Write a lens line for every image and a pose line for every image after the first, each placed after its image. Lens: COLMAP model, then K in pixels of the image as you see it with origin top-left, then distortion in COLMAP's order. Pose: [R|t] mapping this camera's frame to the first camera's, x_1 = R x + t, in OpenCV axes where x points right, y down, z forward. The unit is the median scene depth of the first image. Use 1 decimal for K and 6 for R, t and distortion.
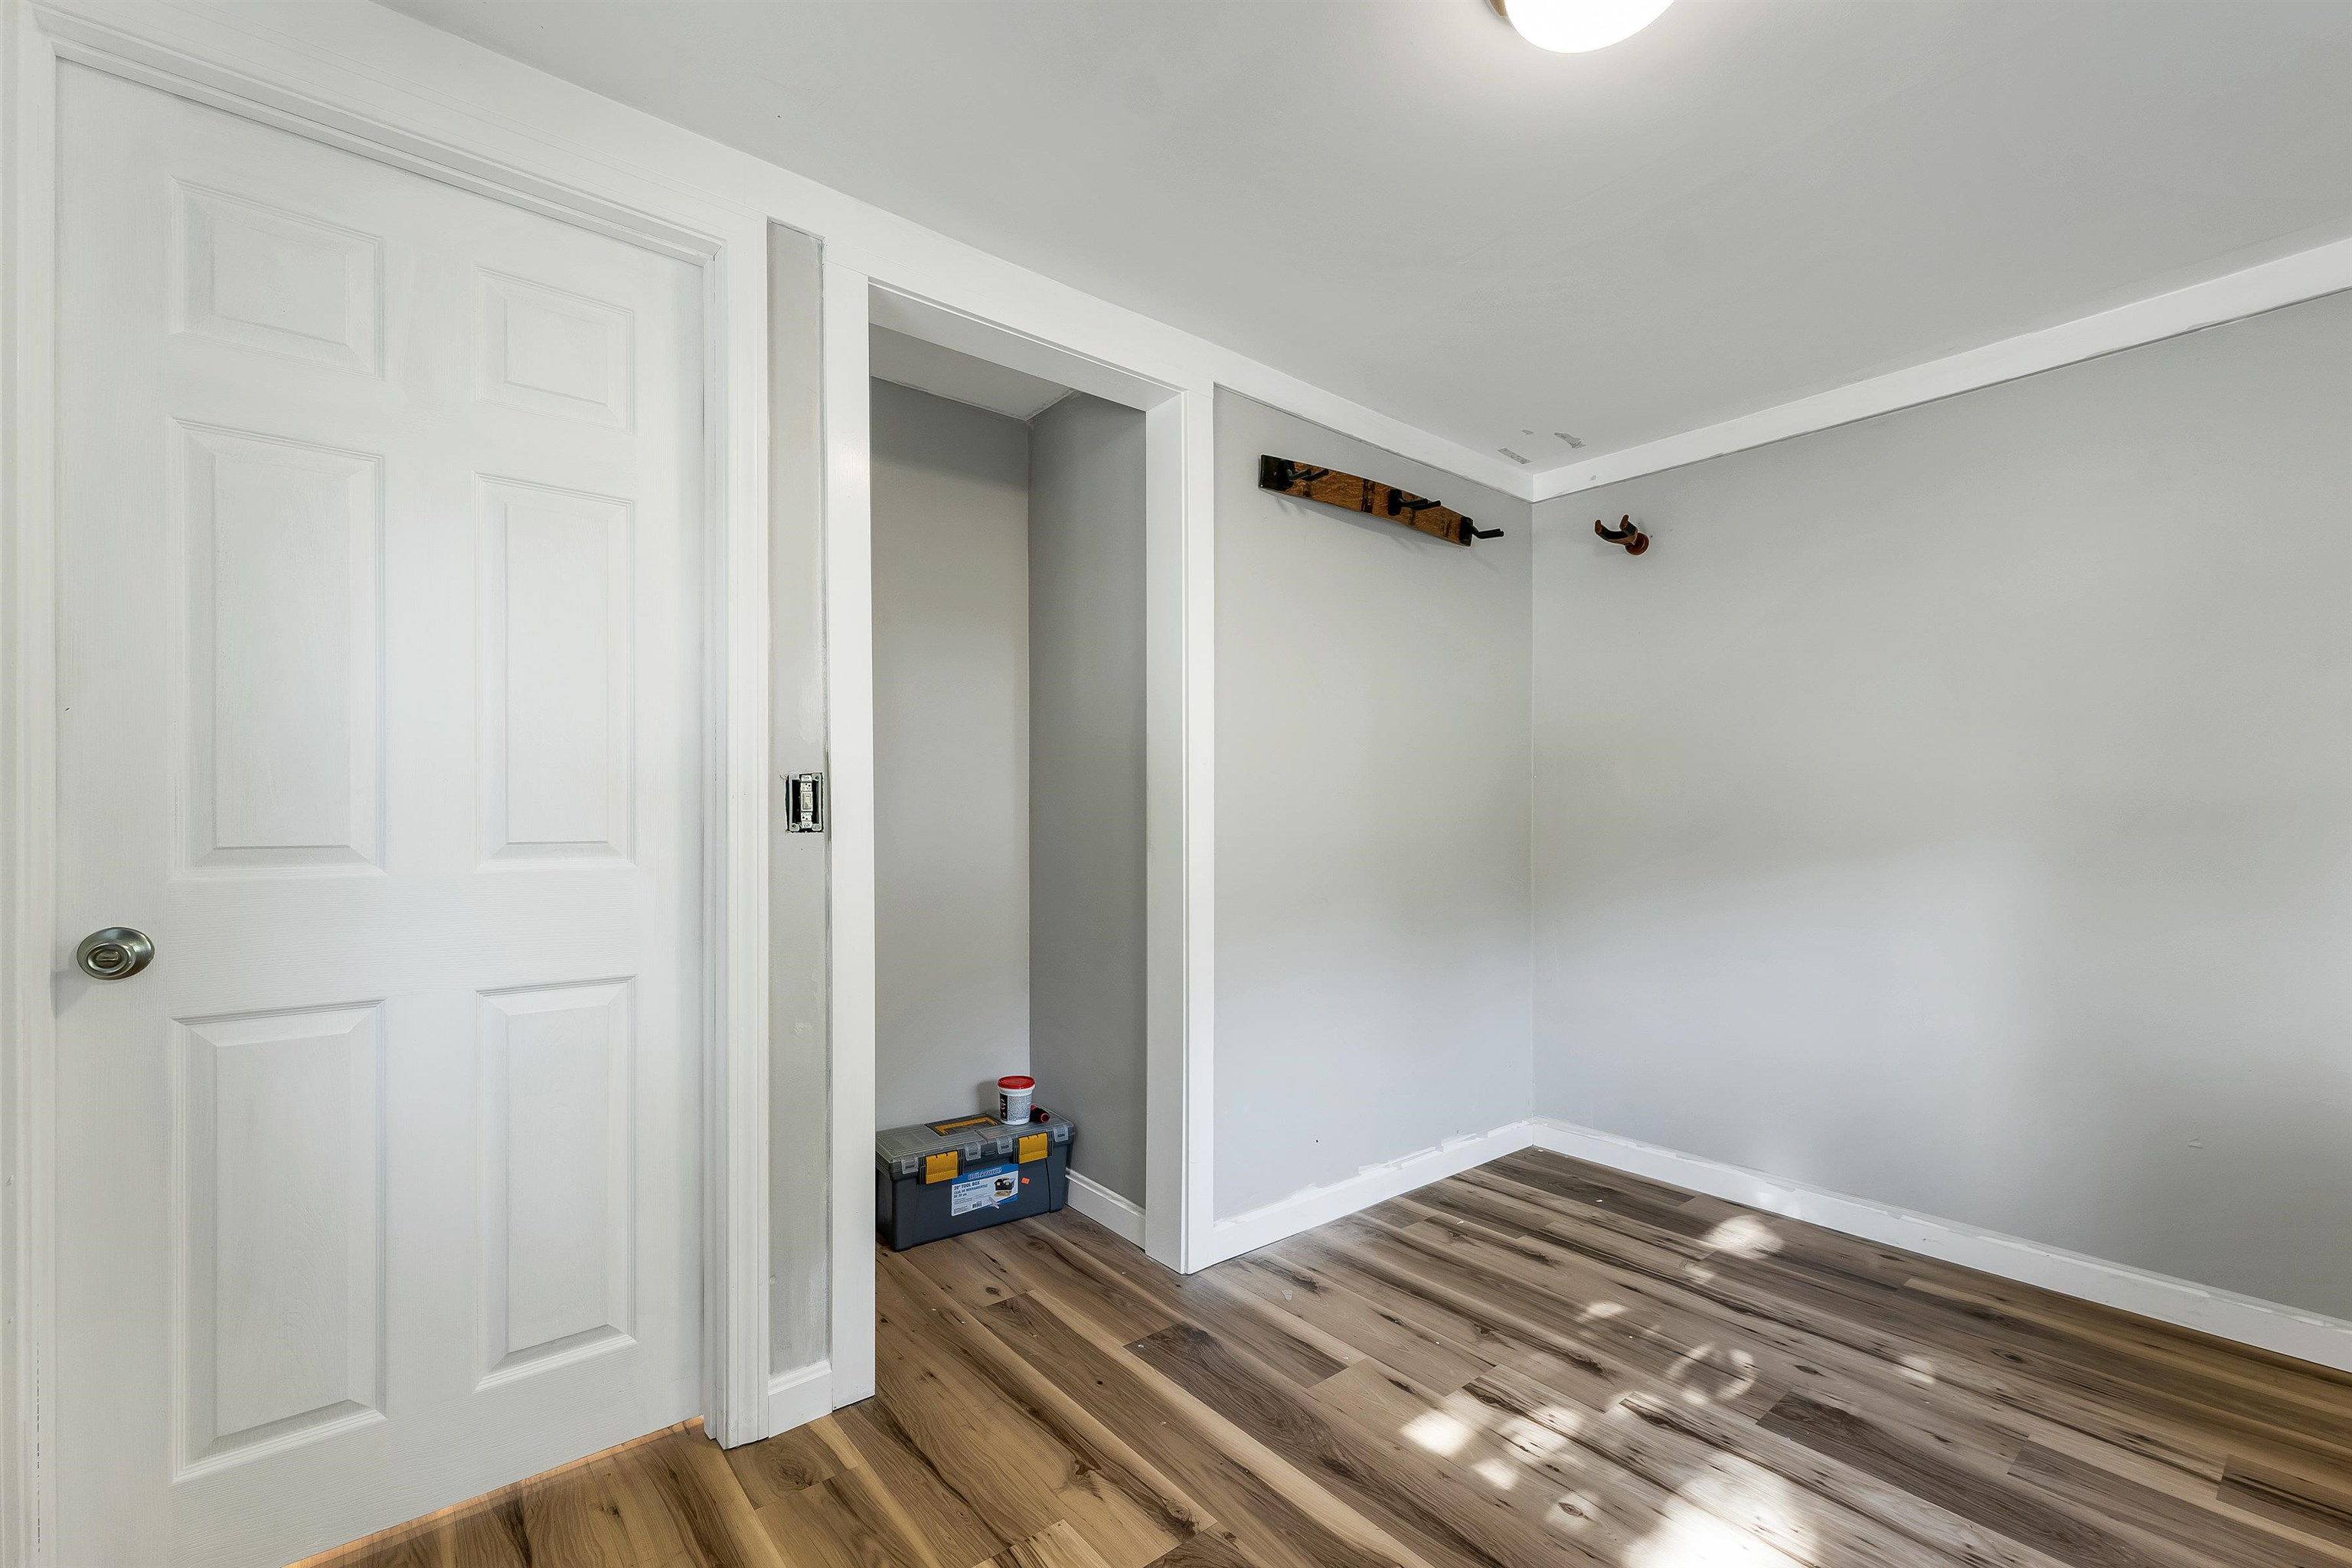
lens RADIAL K [[990.9, 0, 1210.1], [0, 990.9, 815.1], [0, 0, 1]] dist [0.002874, -0.000056]
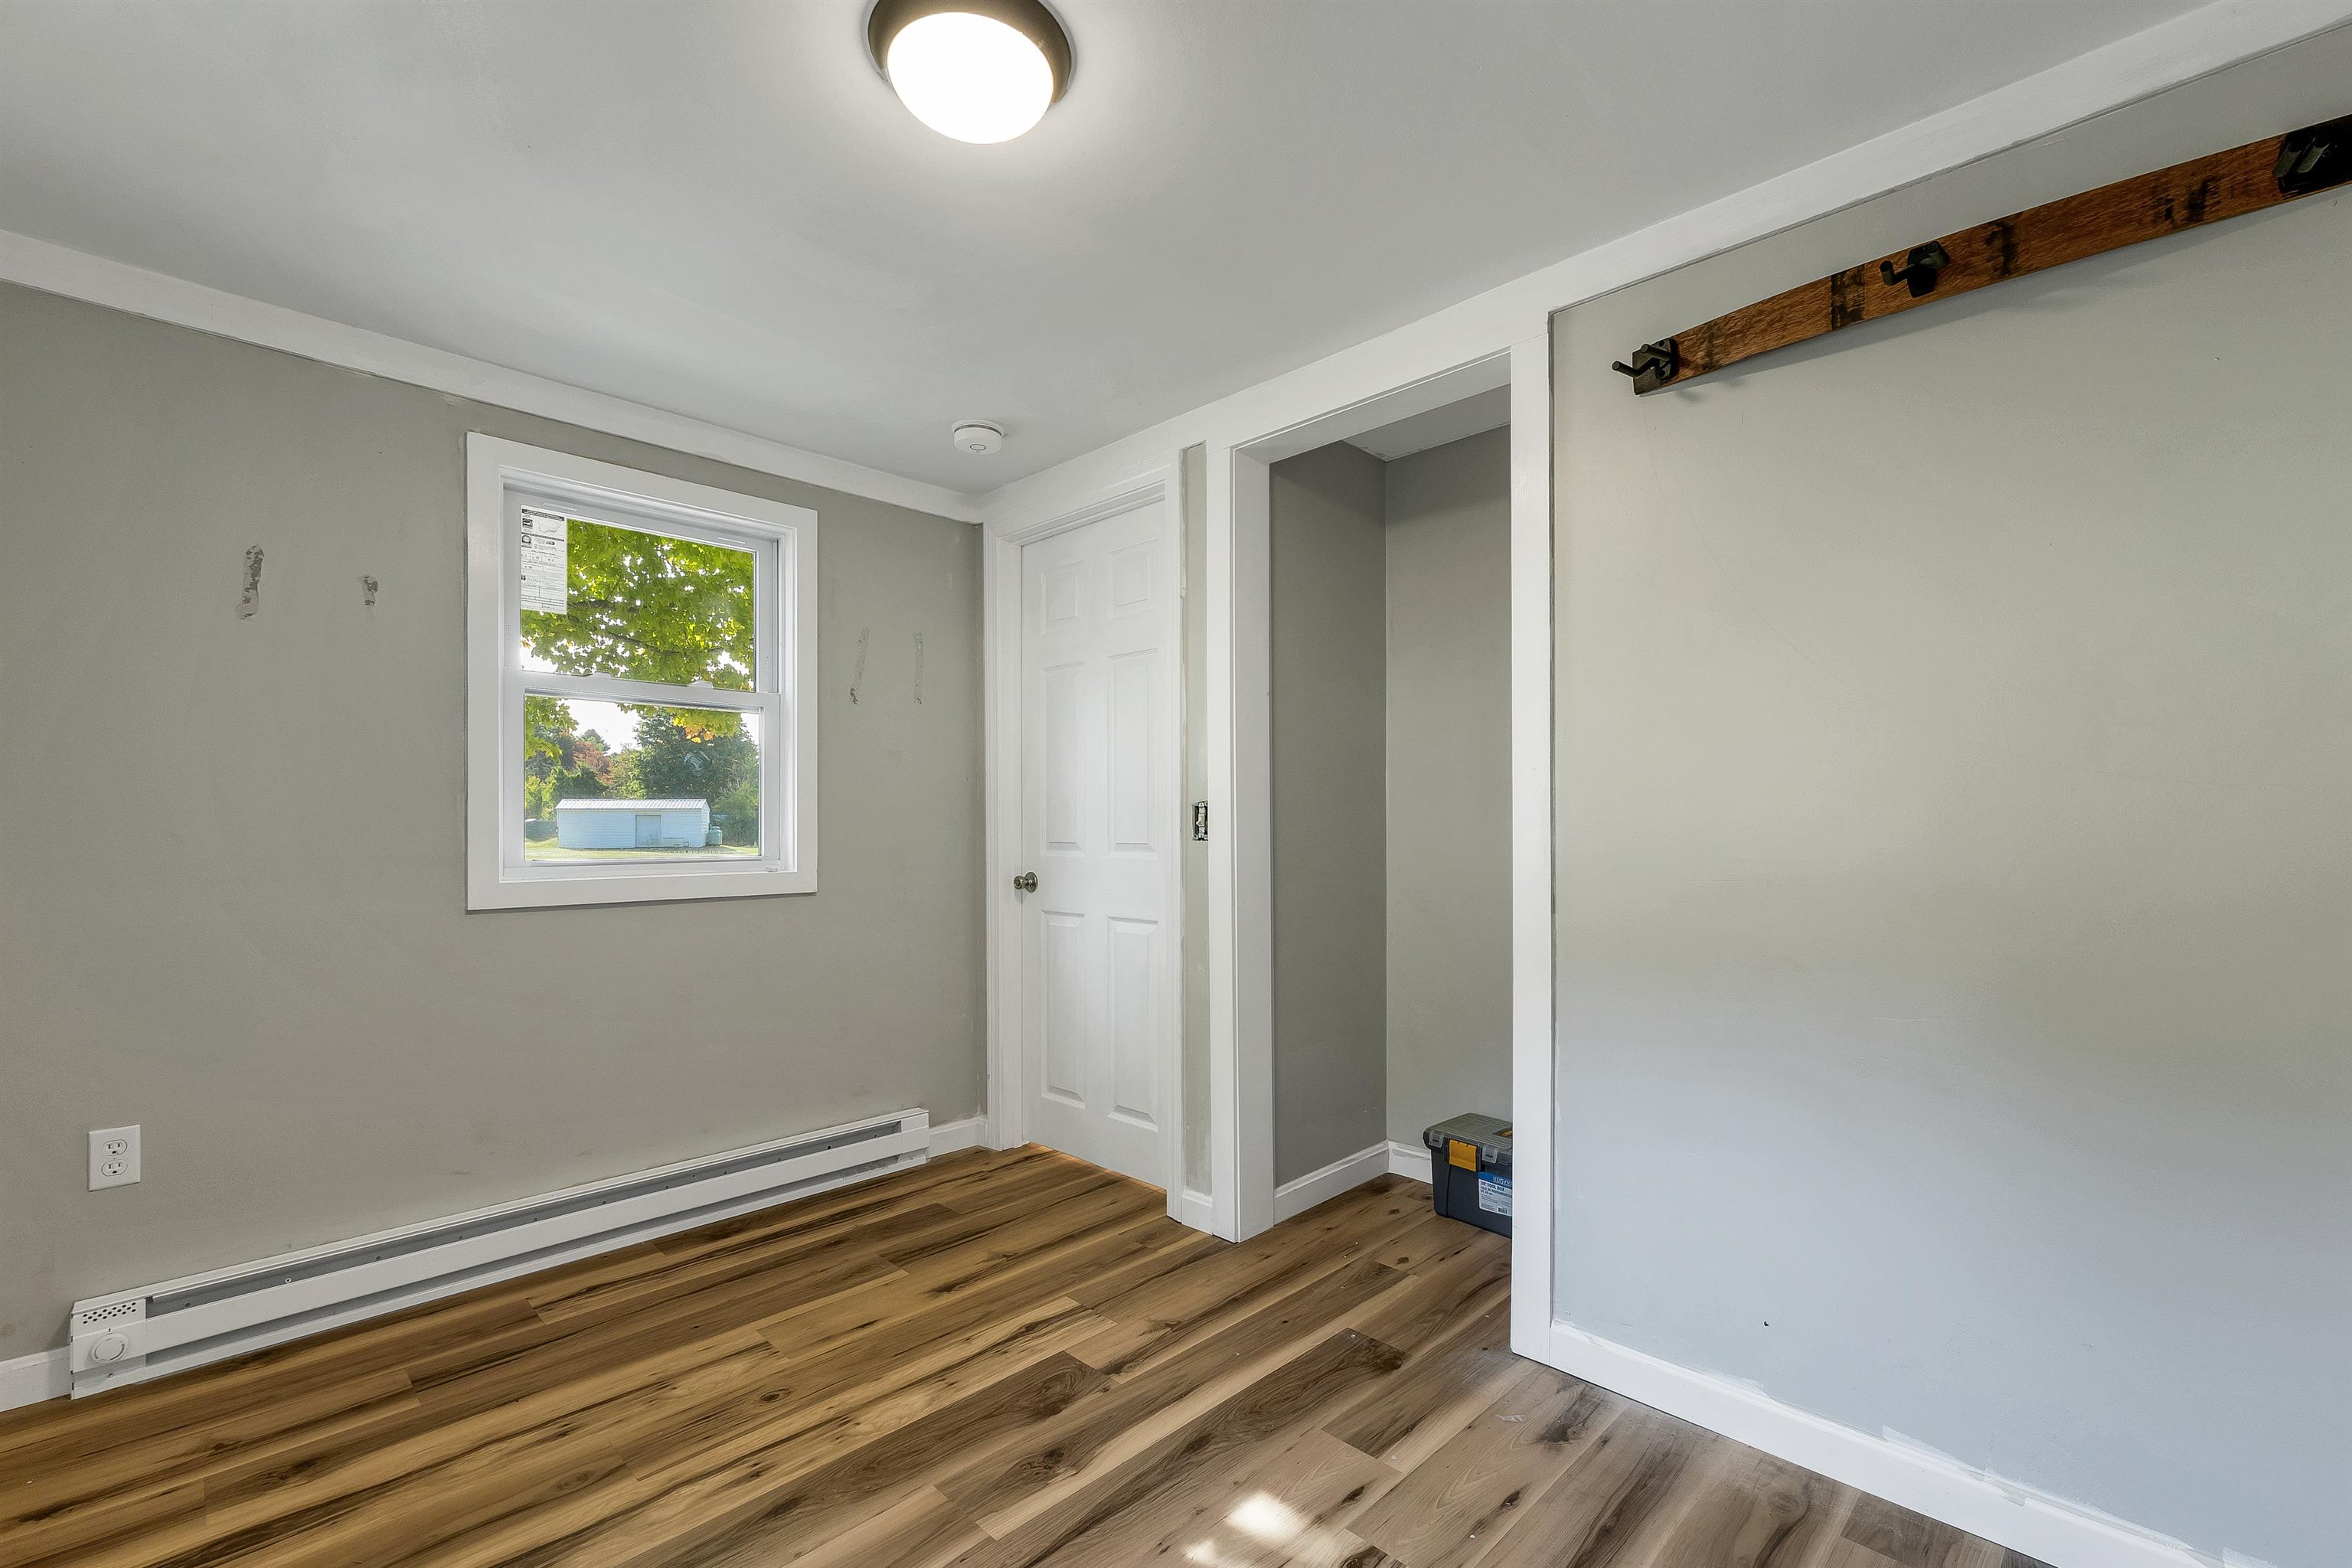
lens RADIAL K [[990.9, 0, 1135.9], [0, 990.9, 832.4], [0, 0, 1]] dist [0.002874, -0.000056]
pose [[0.073635, 0.003425, -0.997279, 0.948083], [-0.001112, 0.999994, 0.003352, 0.000105], [0.997285, 0.000862, 0.073638, 0.687647]]
